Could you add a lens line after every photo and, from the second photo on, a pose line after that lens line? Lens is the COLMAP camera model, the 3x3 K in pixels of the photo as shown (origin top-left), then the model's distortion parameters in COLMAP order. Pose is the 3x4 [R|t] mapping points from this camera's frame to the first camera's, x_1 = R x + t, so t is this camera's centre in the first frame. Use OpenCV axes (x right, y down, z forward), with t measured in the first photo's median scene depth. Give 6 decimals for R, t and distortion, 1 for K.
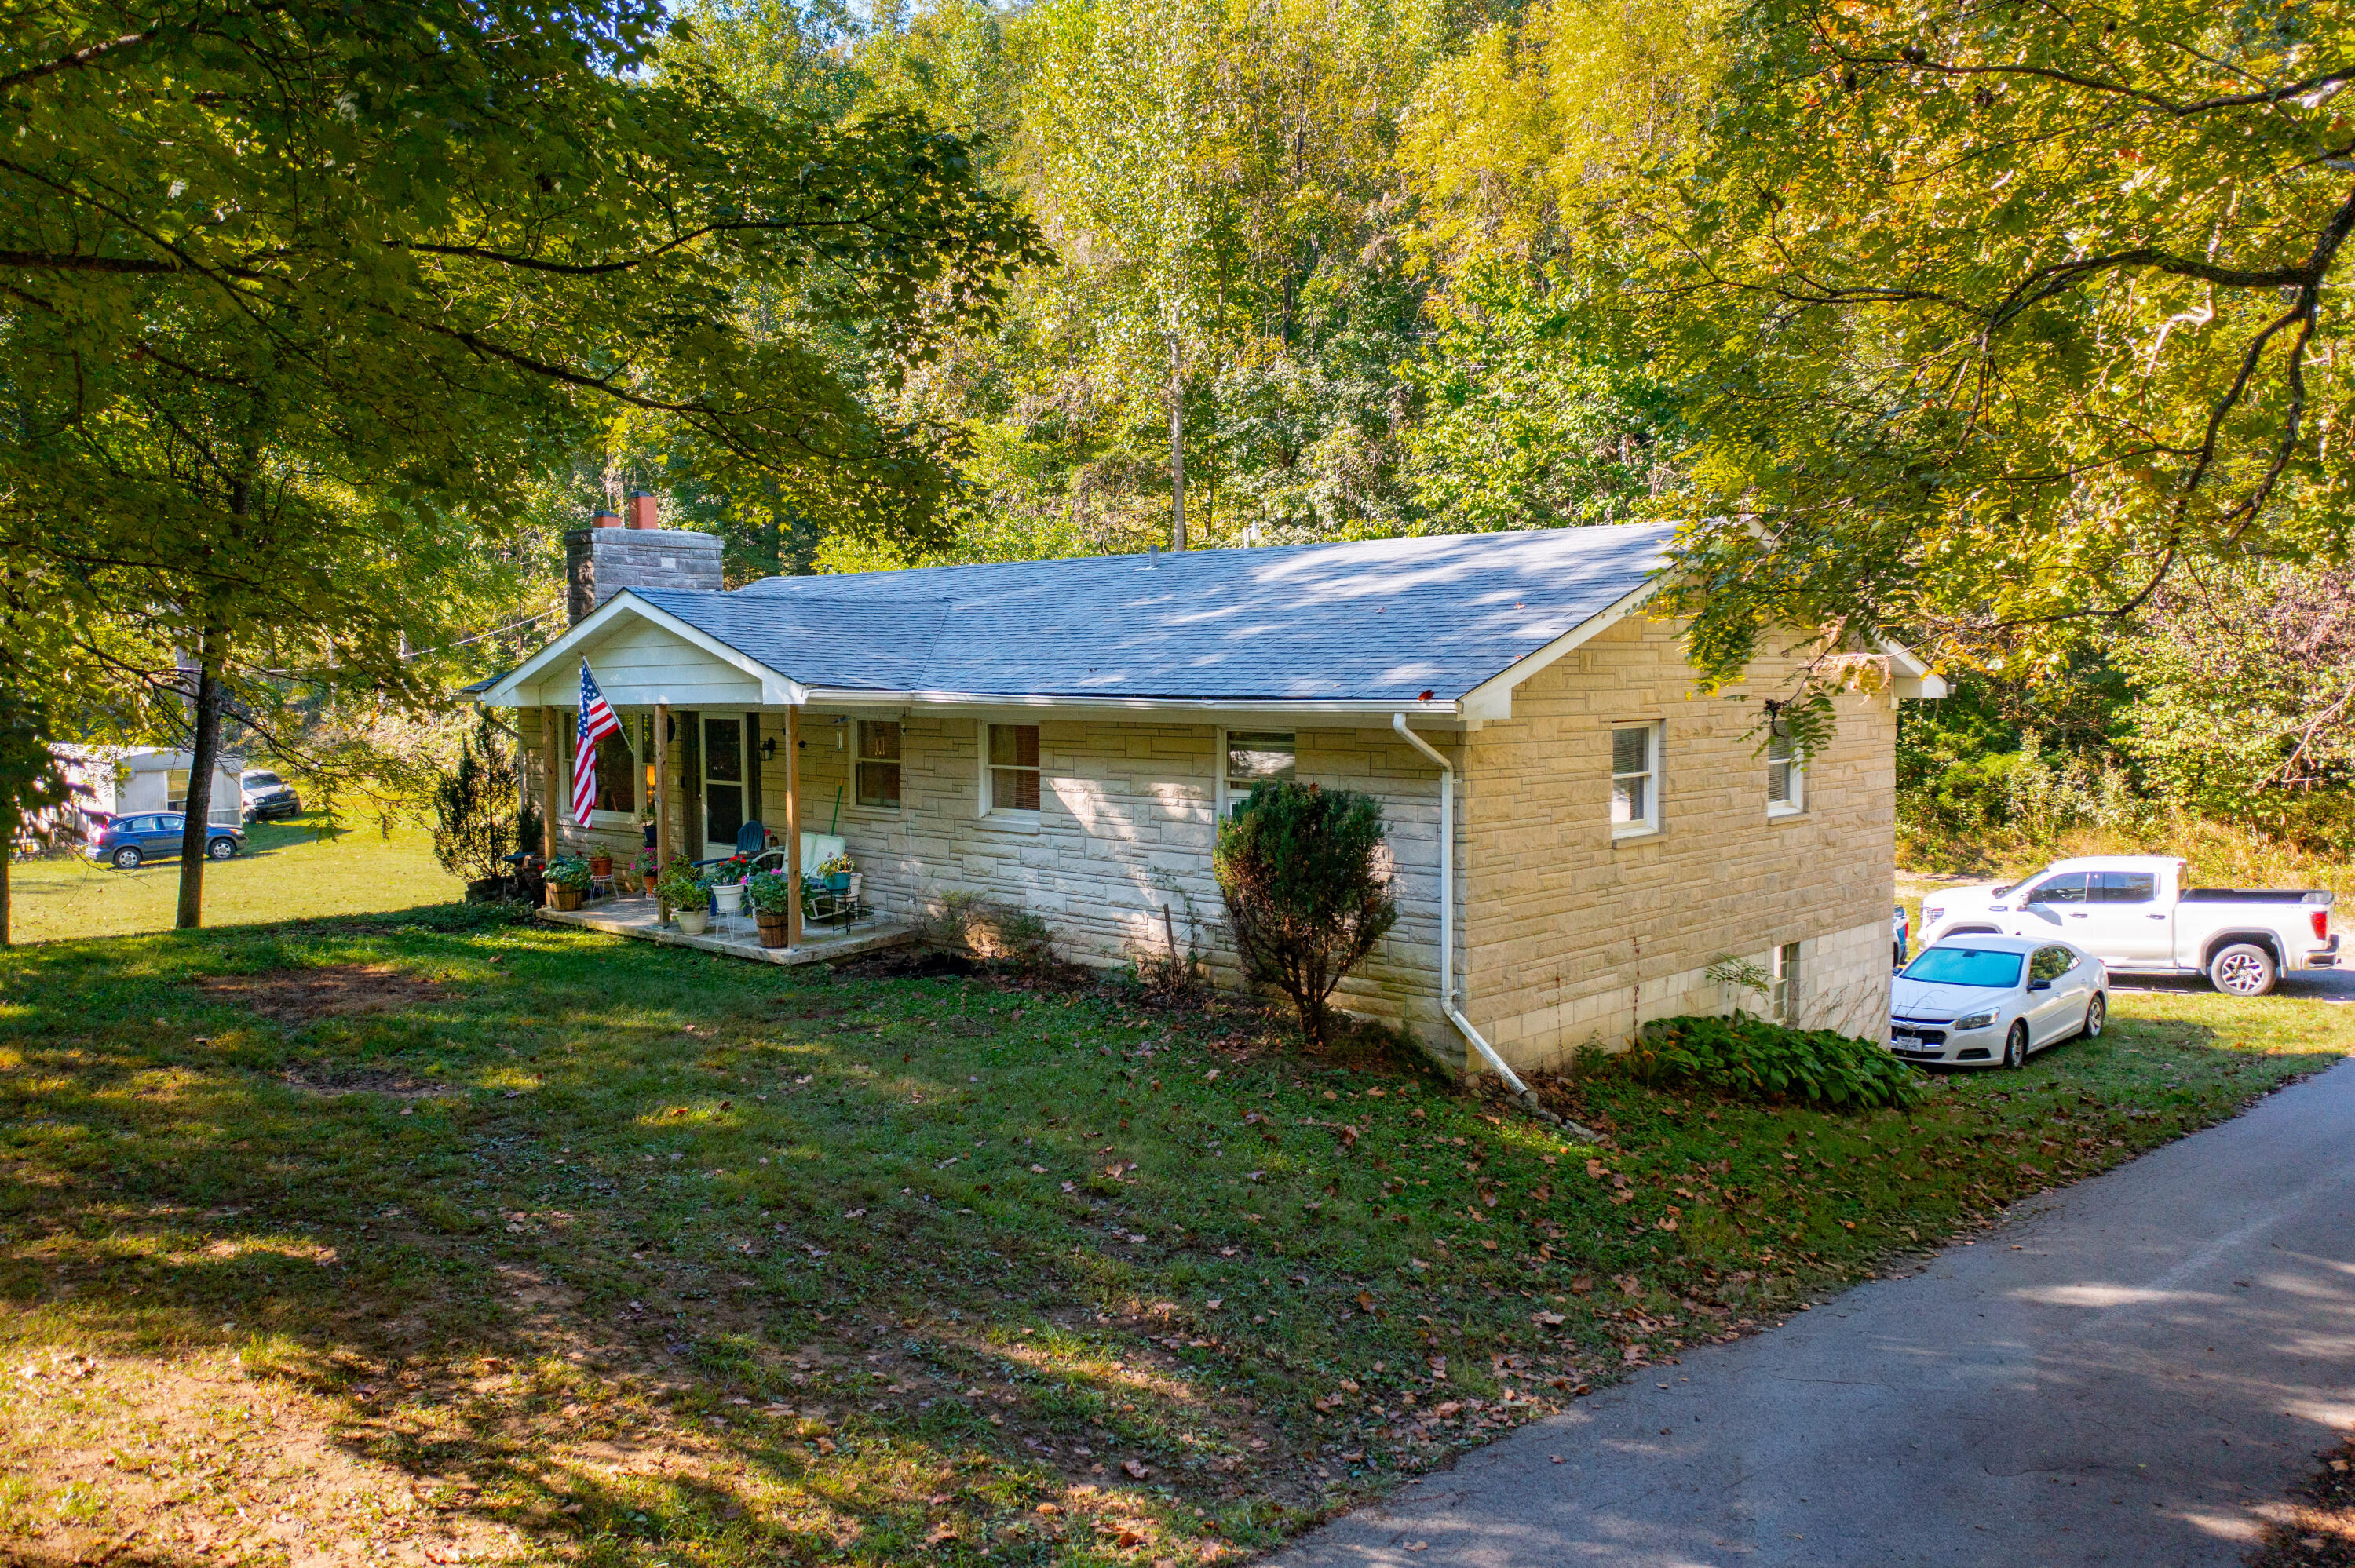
lens RADIAL K [[1865.4, 0, 1177.5], [0, 1865.4, 784.0], [0, 0, 1]] dist [-0.017279, 0.002943]
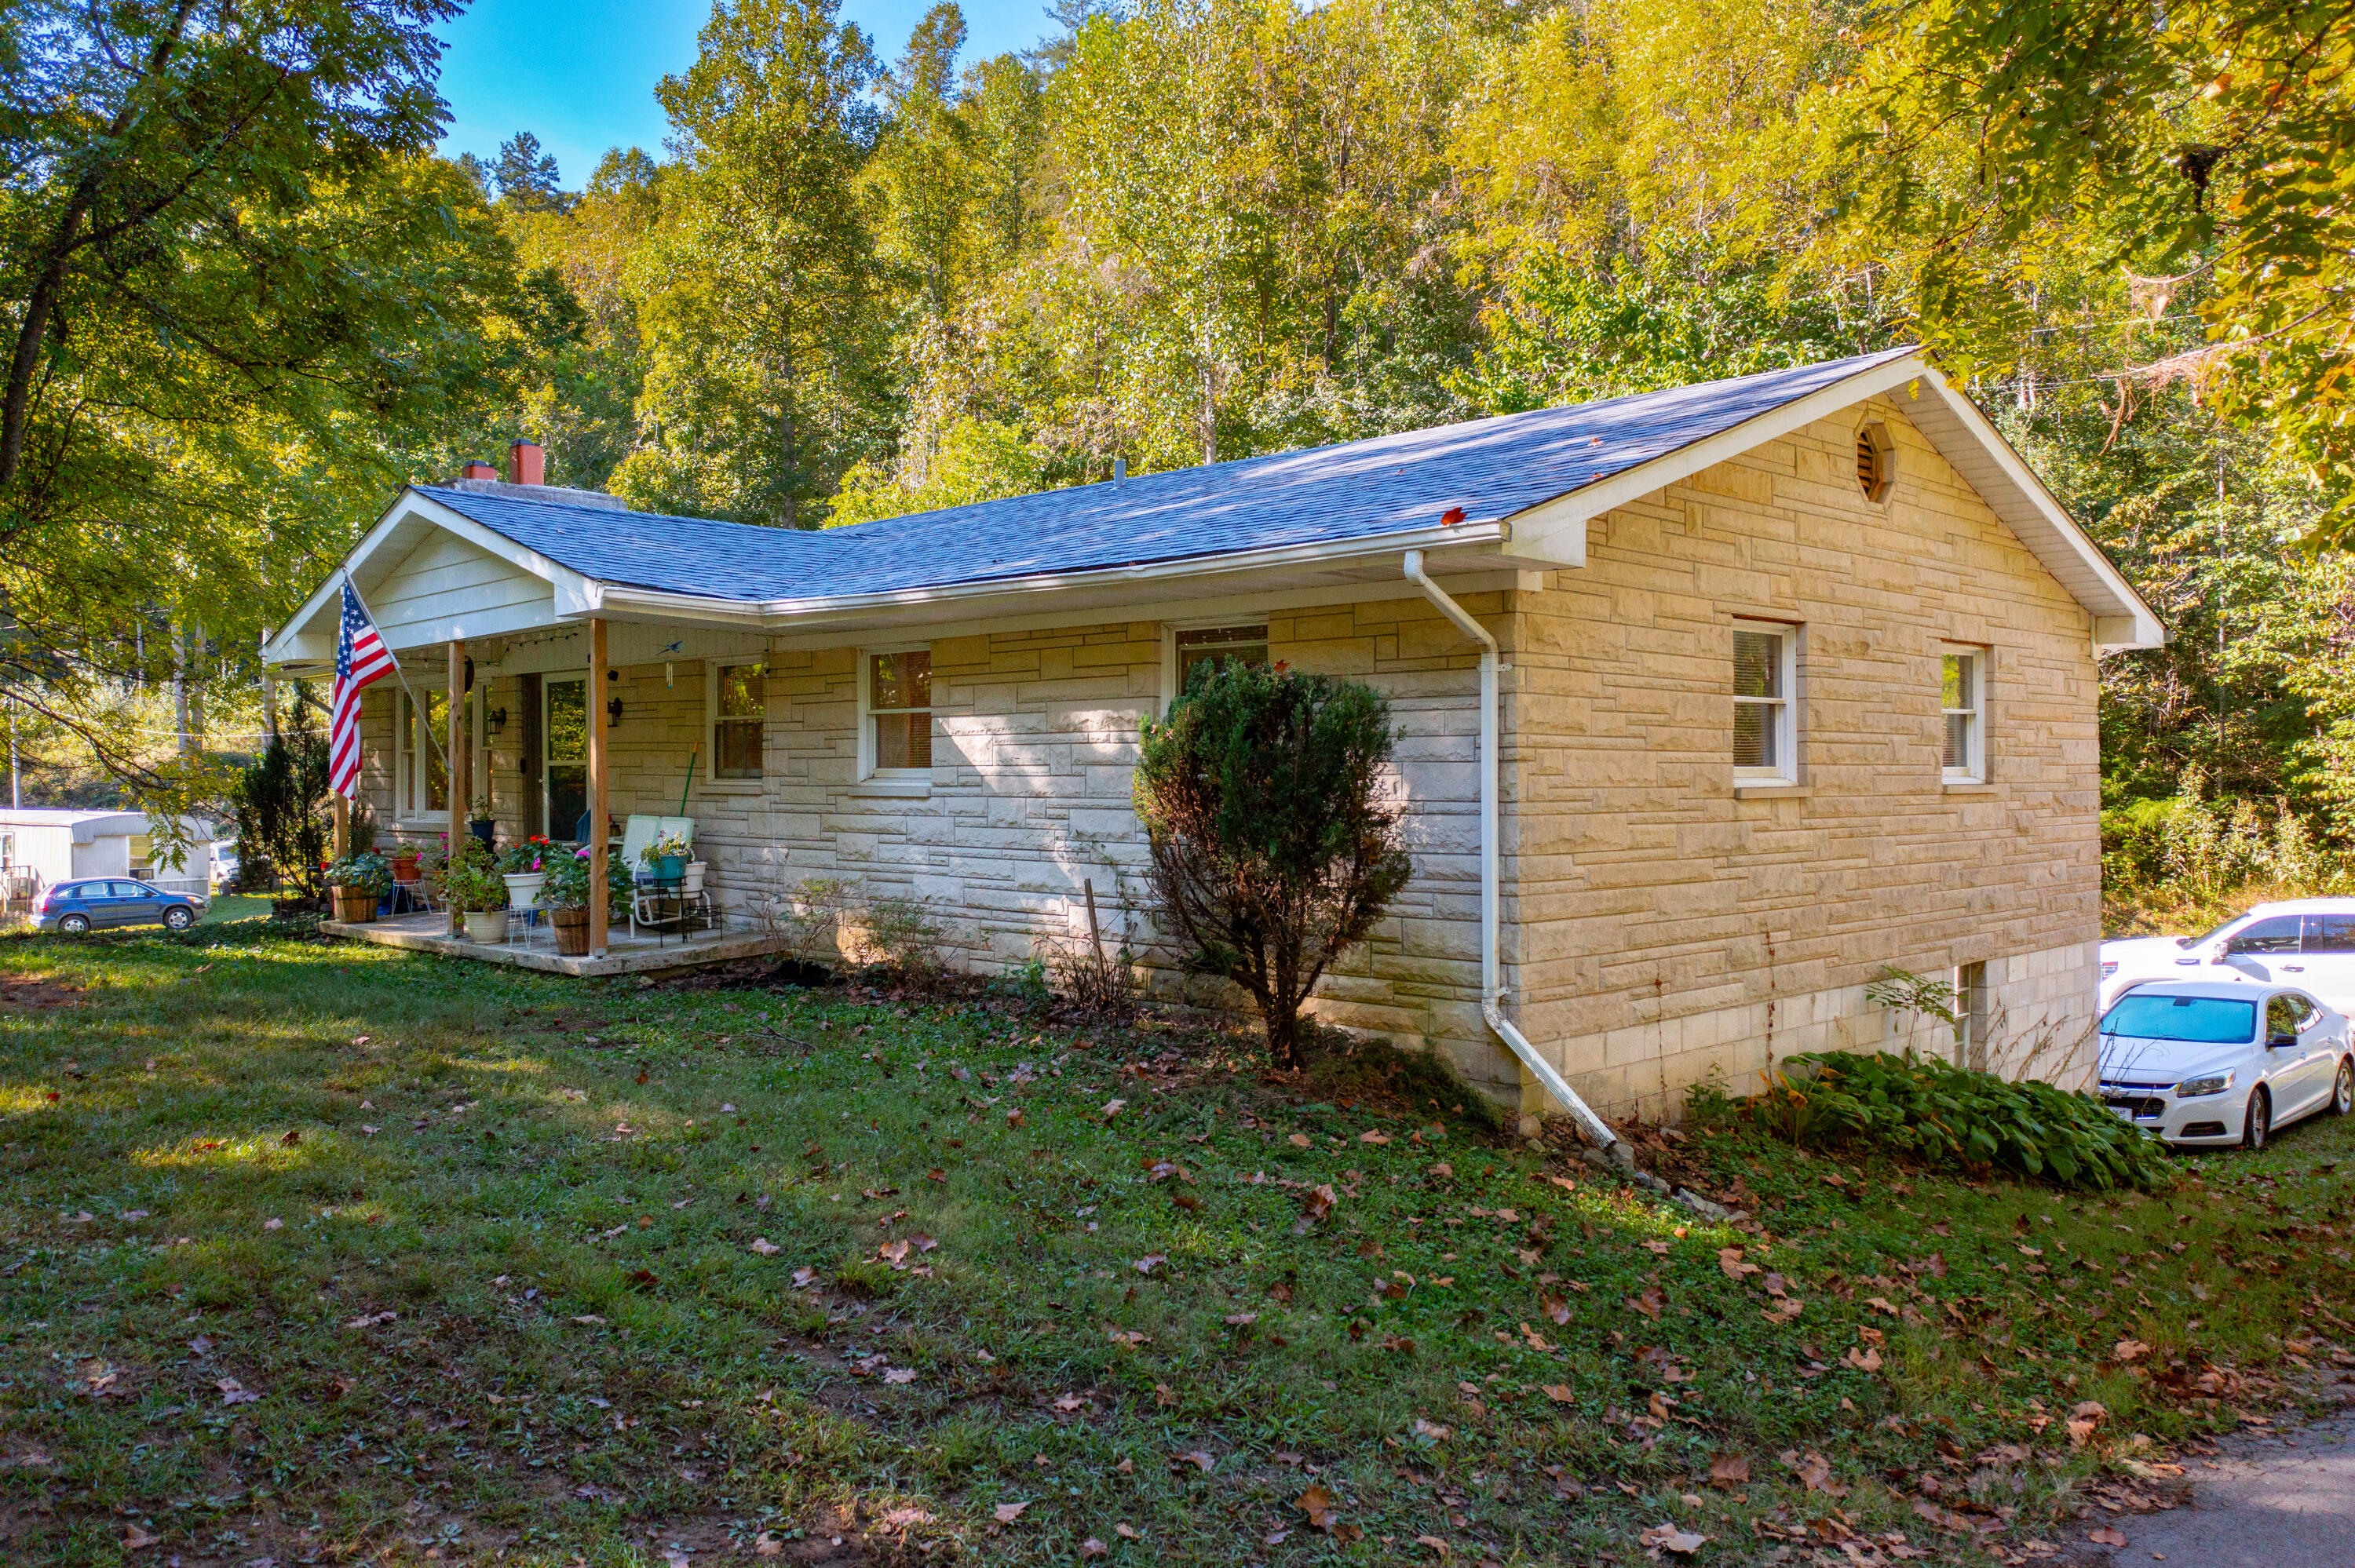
lens RADIAL K [[1868.3, 0, 1177.5], [0, 1868.3, 784.0], [0, 0, 1]] dist [-0.015299, 0.003731]
pose [[0.999442, 0.003468, -0.033216, 0.048918], [-0.005417, 0.998257, -0.058762, 0.067687], [0.032954, 0.058909, 0.997719, 0.294183]]
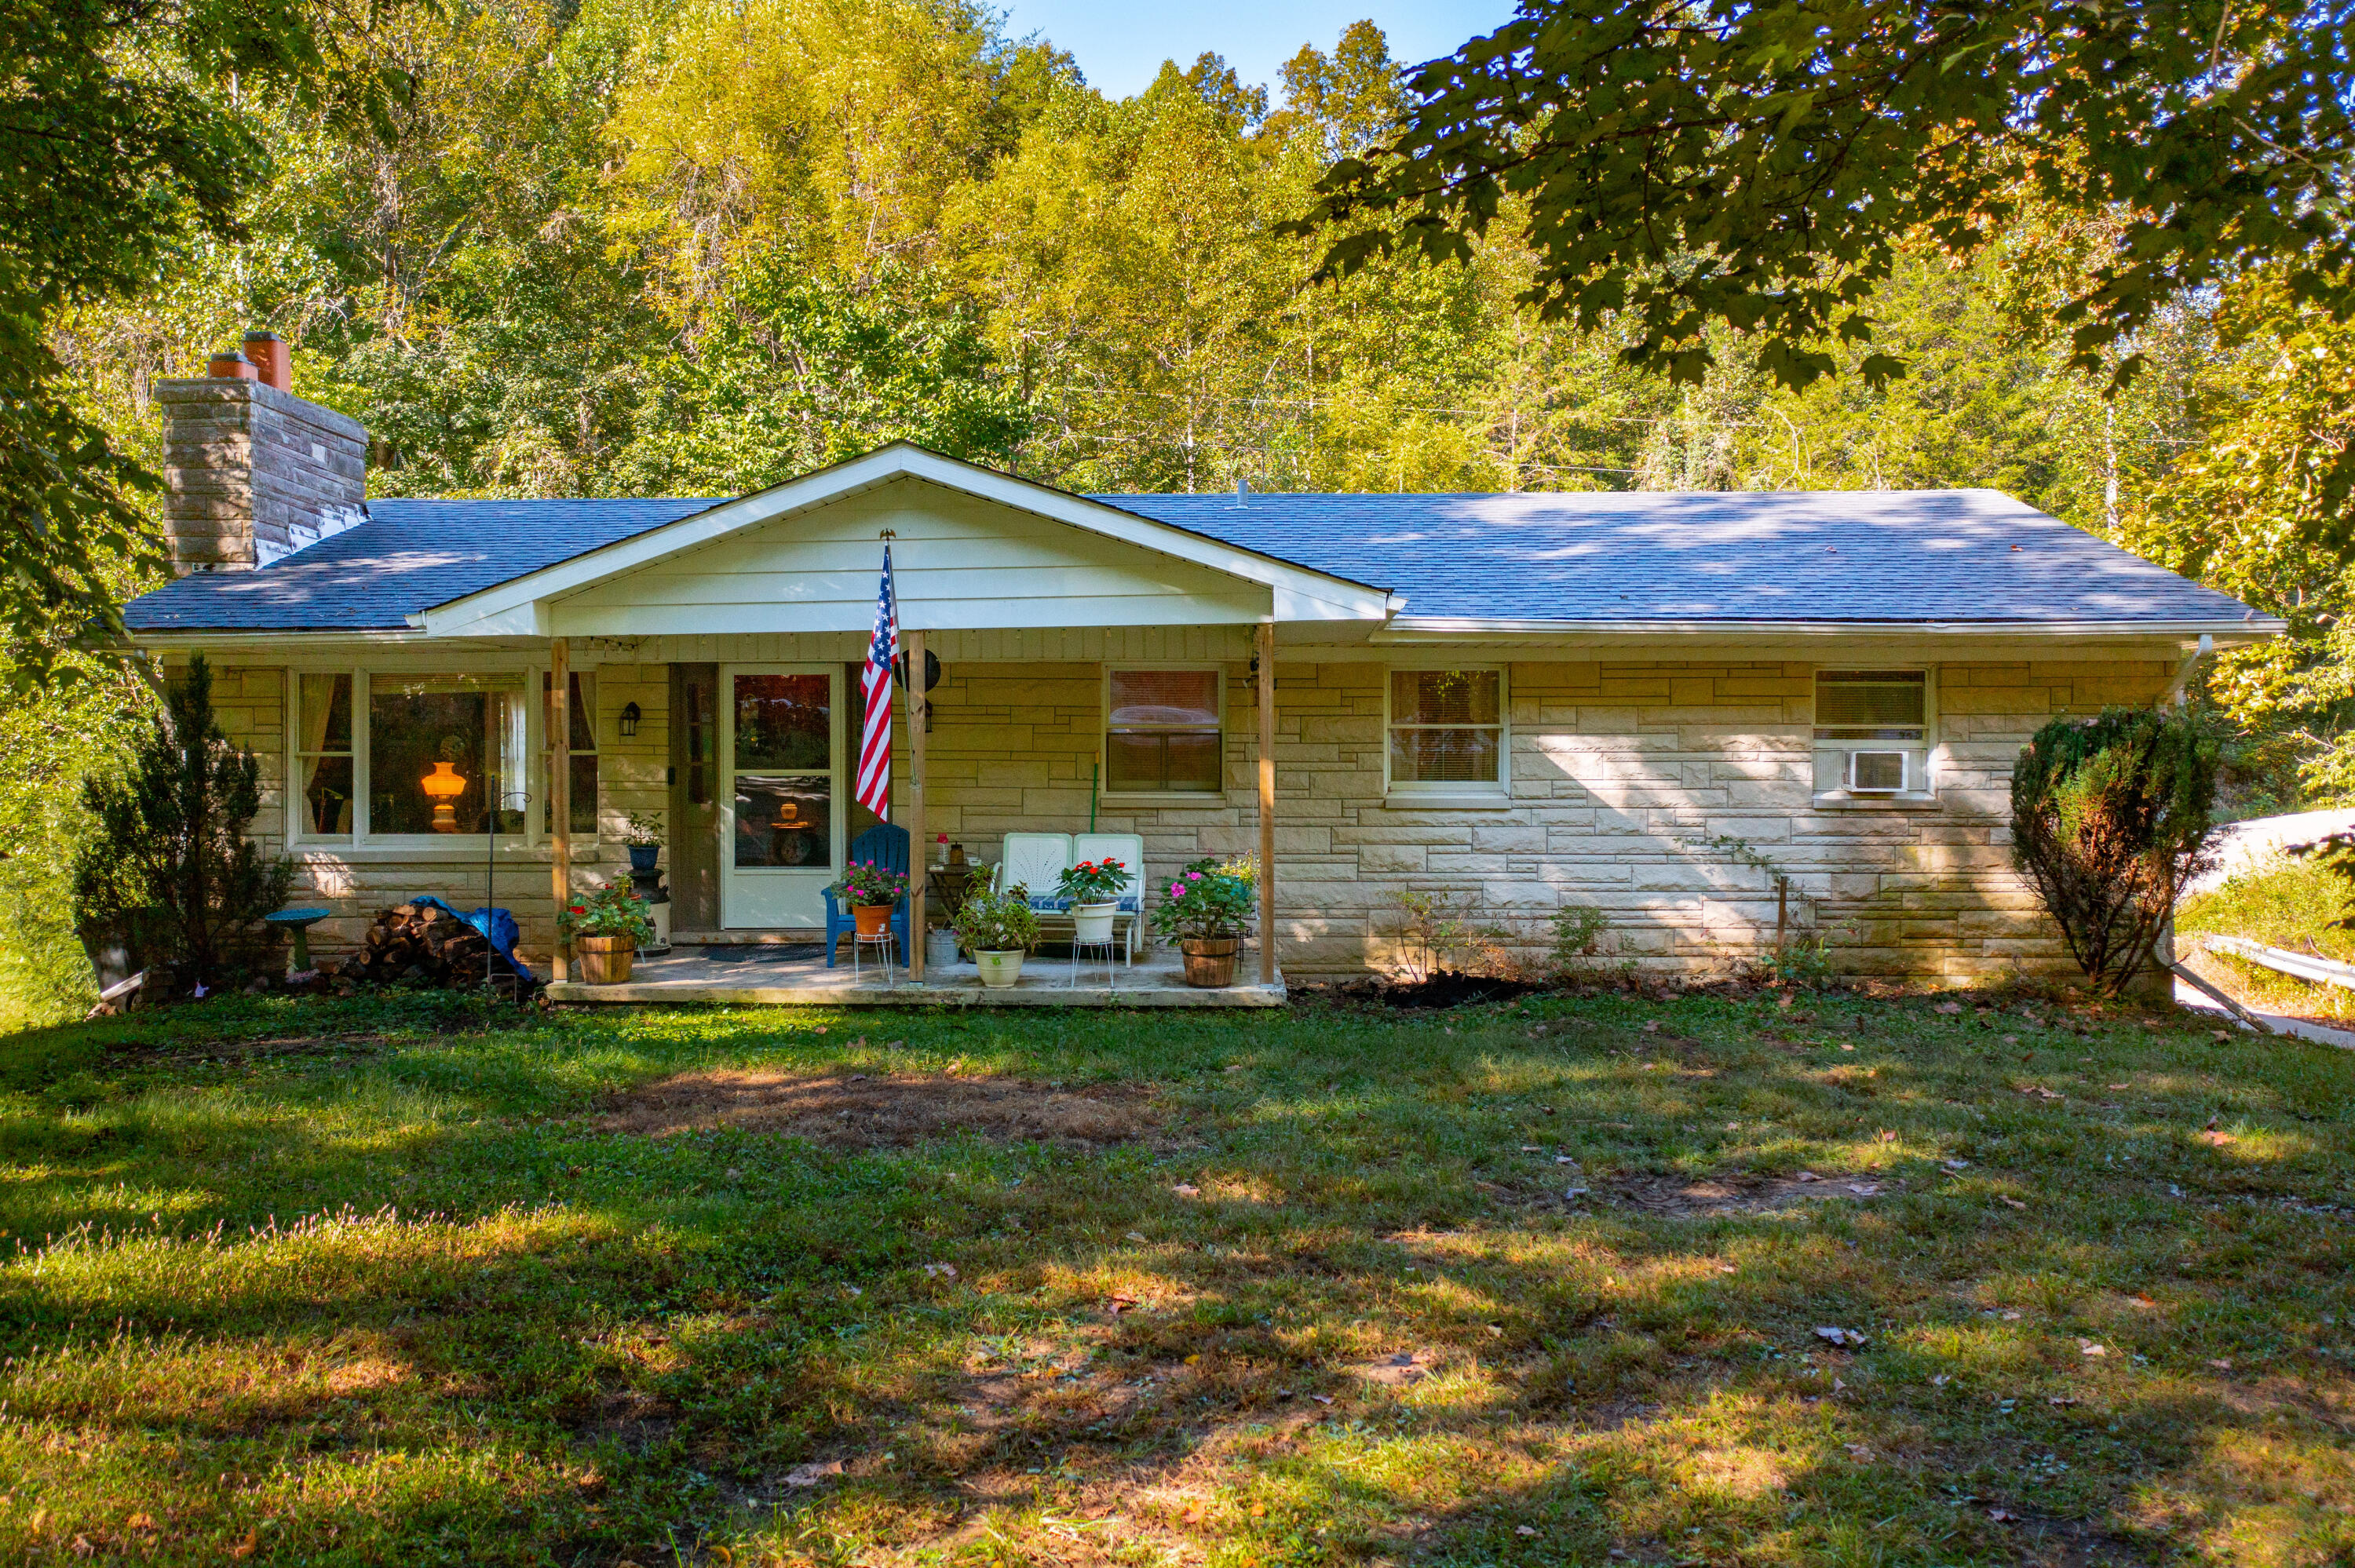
lens RADIAL K [[1865.4, 0, 1177.5], [0, 1865.4, 784.0], [0, 0, 1]] dist [-0.017279, 0.002943]
pose [[0.749258, -0.003374, 0.662270, -0.734094], [0.039051, 0.998472, -0.039094, 0.043767], [-0.661126, 0.055154, 0.748245, 0.540244]]
